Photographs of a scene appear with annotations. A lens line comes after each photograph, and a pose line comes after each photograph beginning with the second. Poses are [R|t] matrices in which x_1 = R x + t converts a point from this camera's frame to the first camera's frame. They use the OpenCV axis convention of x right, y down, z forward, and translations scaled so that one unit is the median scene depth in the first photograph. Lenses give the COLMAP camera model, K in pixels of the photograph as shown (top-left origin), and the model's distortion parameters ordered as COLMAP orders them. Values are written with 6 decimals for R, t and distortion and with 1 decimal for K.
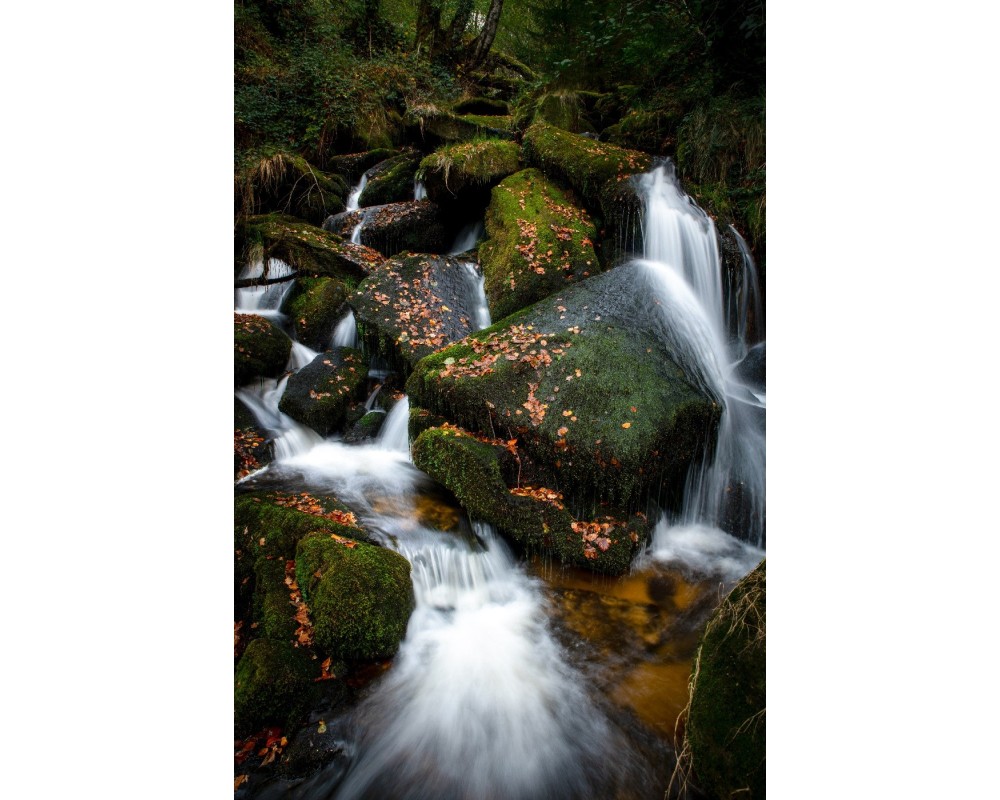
lens RADIAL K [[567.1, 0, 498.3], [0, 567.1, 400.8], [0, 0, 1]] dist [-0.098350, 0.018574]
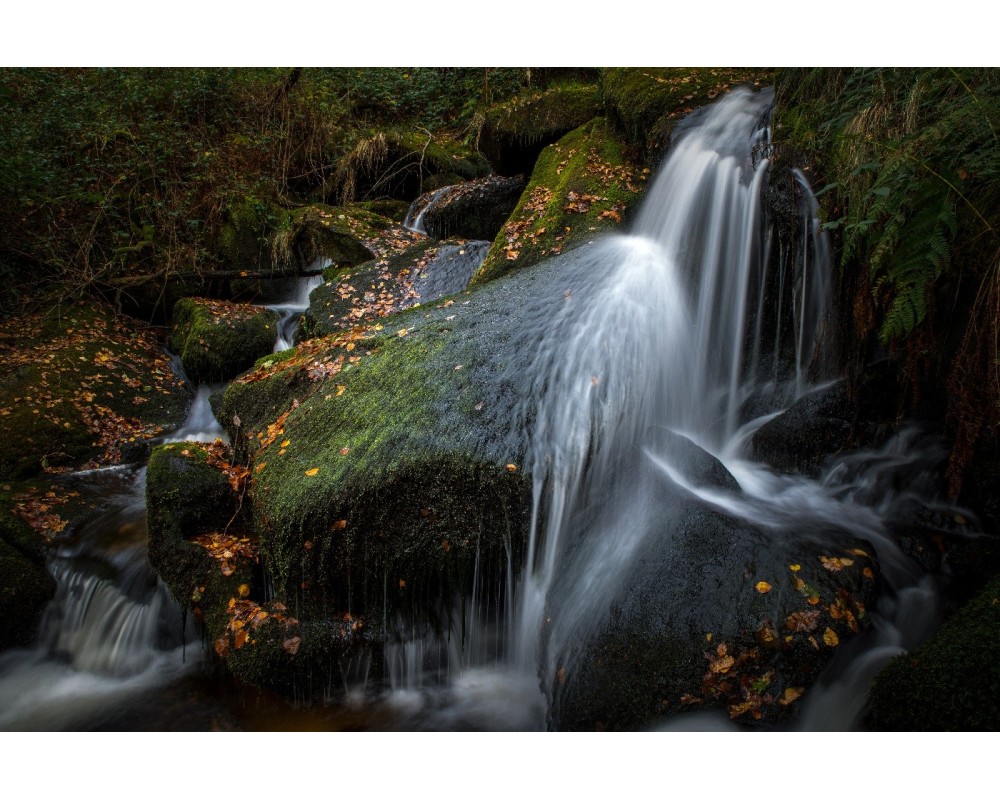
lens RADIAL K [[701.1, 0, 483.2], [0, 701.1, 400.1], [0, 0, 1]] dist [-0.124129, 0.071300]
pose [[0.851198, 0.098492, -0.515520, 0.504191], [-0.129636, 0.991255, -0.024665, -0.027422], [0.508583, 0.087824, 0.856522, 0.259188]]
